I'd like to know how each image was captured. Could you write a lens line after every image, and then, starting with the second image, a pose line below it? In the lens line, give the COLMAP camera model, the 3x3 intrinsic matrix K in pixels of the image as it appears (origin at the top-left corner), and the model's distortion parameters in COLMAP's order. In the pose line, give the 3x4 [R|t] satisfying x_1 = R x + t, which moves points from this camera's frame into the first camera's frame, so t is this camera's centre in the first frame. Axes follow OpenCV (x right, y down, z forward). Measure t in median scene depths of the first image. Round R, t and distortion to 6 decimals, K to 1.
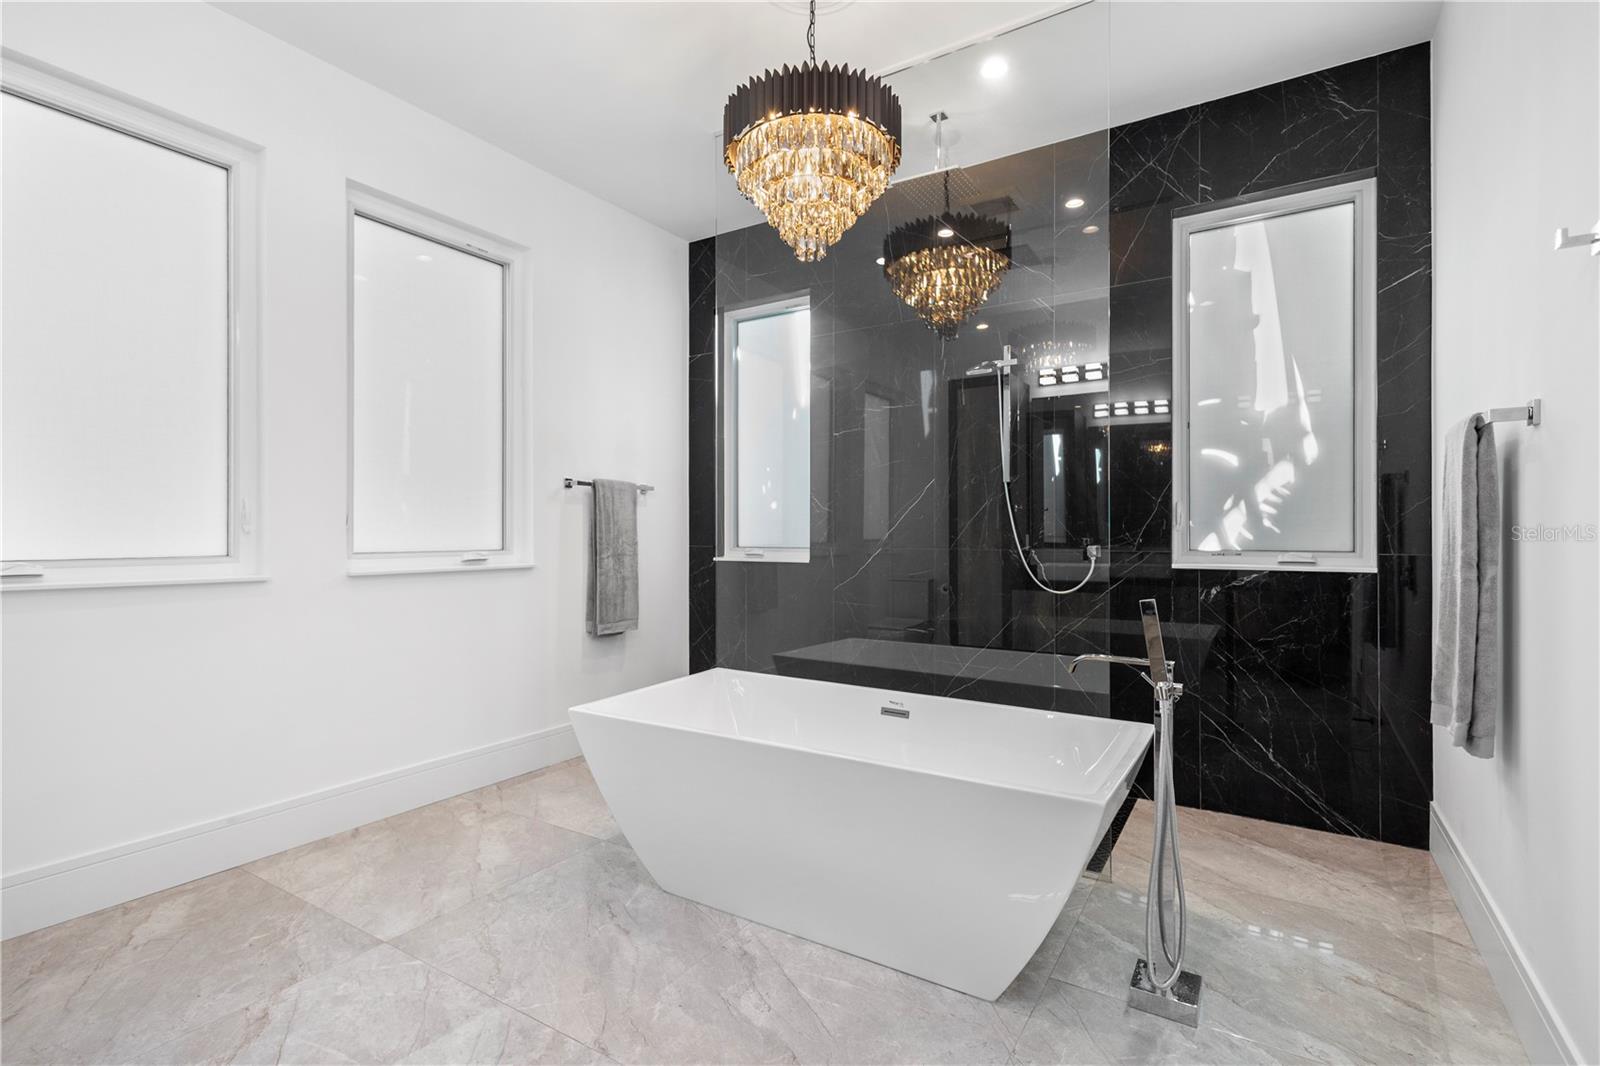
lens RADIAL K [[735.8, 0, 807.4], [0, 735.8, 533.5], [0, 0, 1]] dist [0.002974, 0.000119]
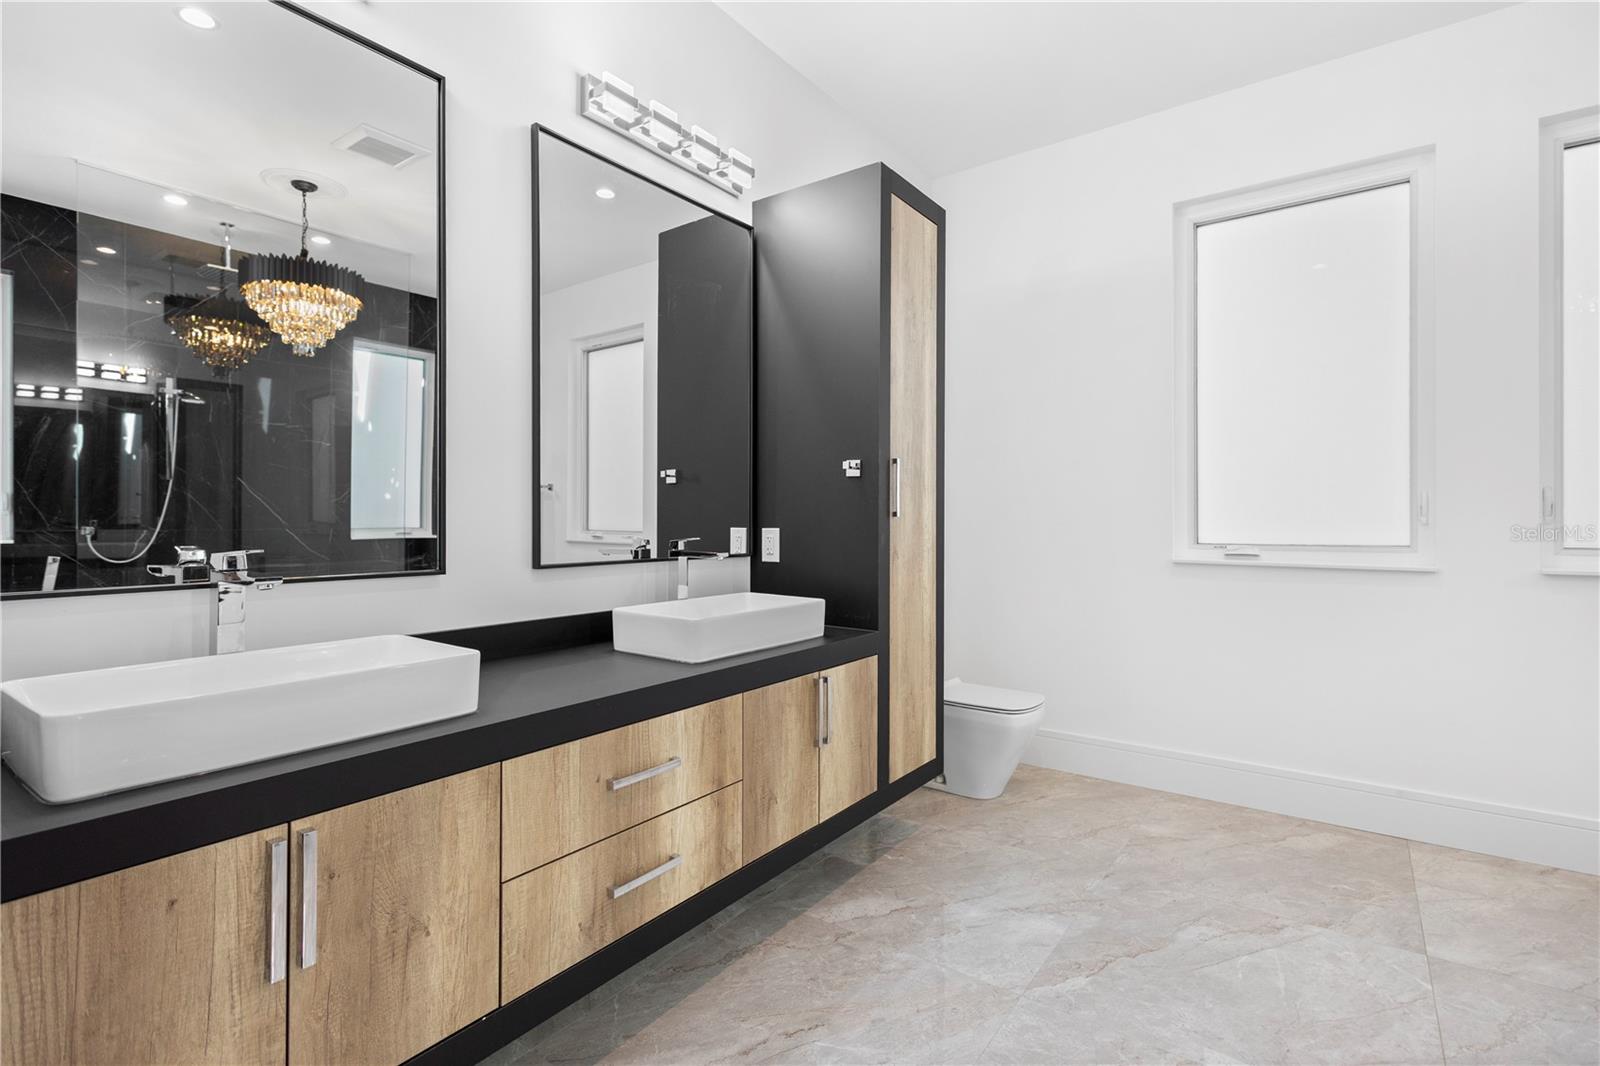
lens RADIAL K [[735.8, 0, 803.5], [0, 735.8, 526.5], [0, 0, 1]] dist [0.002974, 0.000119]
pose [[-0.061429, 0.006136, -0.998093, 0.386277], [0.002761, 0.999978, 0.005978, -0.008025], [0.998108, -0.002389, -0.061444, 0.229061]]
